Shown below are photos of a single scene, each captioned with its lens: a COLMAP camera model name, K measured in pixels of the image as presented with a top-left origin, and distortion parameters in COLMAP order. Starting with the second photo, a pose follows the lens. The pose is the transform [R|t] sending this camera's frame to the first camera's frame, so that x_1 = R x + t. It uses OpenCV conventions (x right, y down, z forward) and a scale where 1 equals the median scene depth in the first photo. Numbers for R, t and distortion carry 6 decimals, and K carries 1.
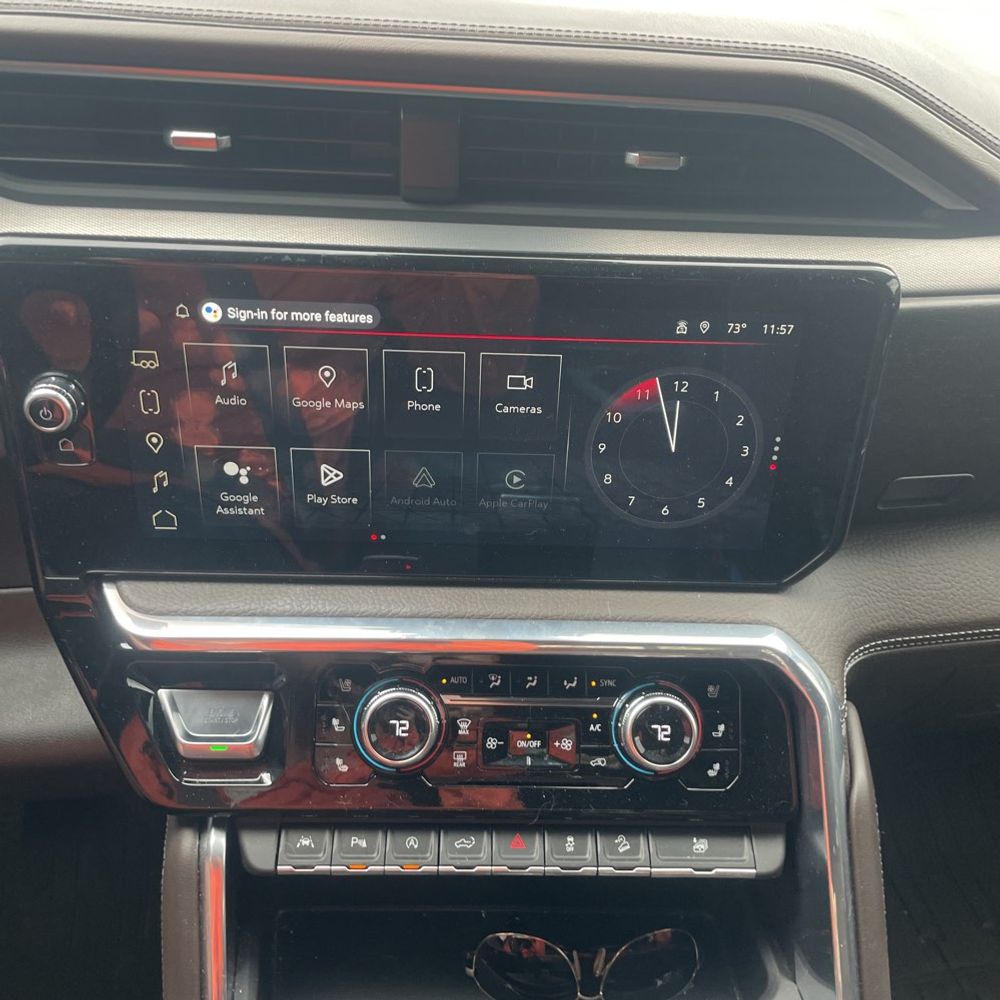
lens RADIAL K [[1066.1, 0, 502.2], [0, 1066.1, 496.4], [0, 0, 1]] dist [0.058537, -0.003403]
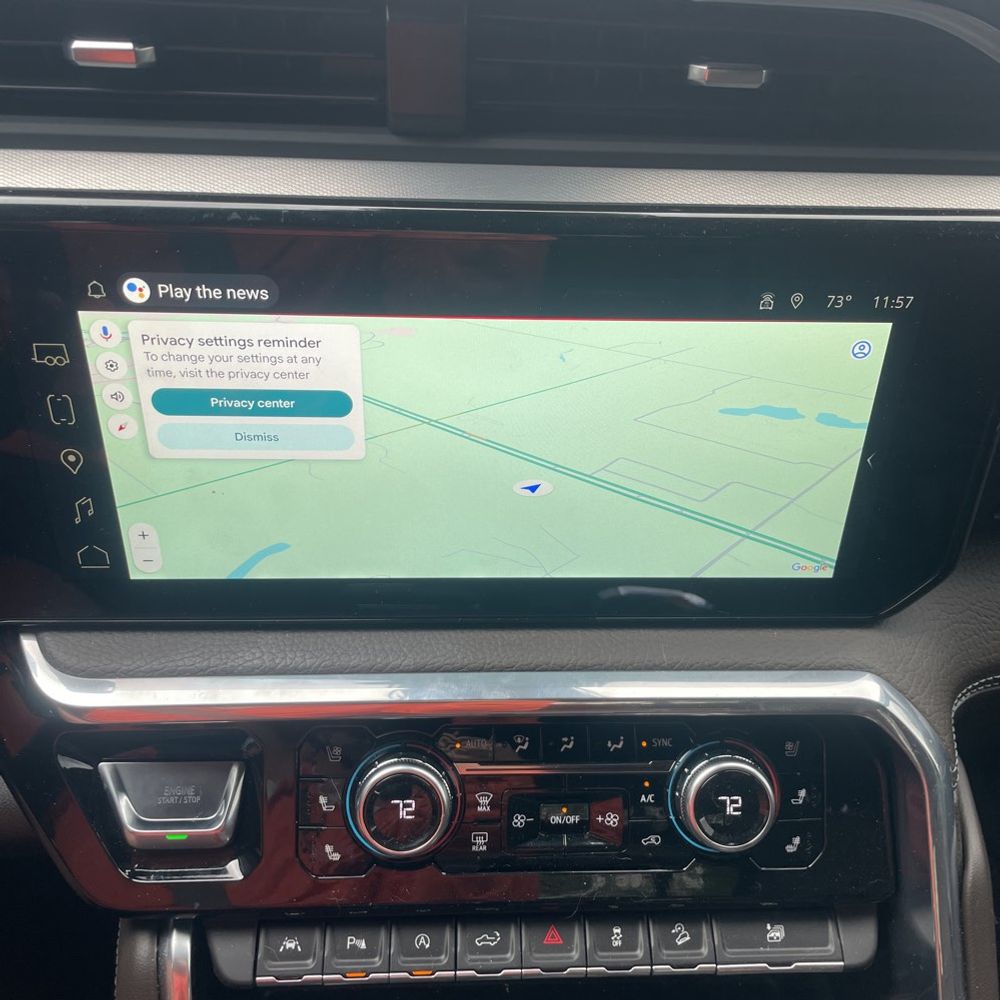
lens RADIAL K [[1073.5, 0, 524.6], [0, 1073.5, 501.2], [0, 0, 1]] dist [0.034701, -0.010975]
pose [[0.999660, -0.017000, 0.019757, -0.017516], [0.015653, 0.997668, 0.066440, -0.062220], [-0.020840, -0.066108, 0.997595, 0.209397]]
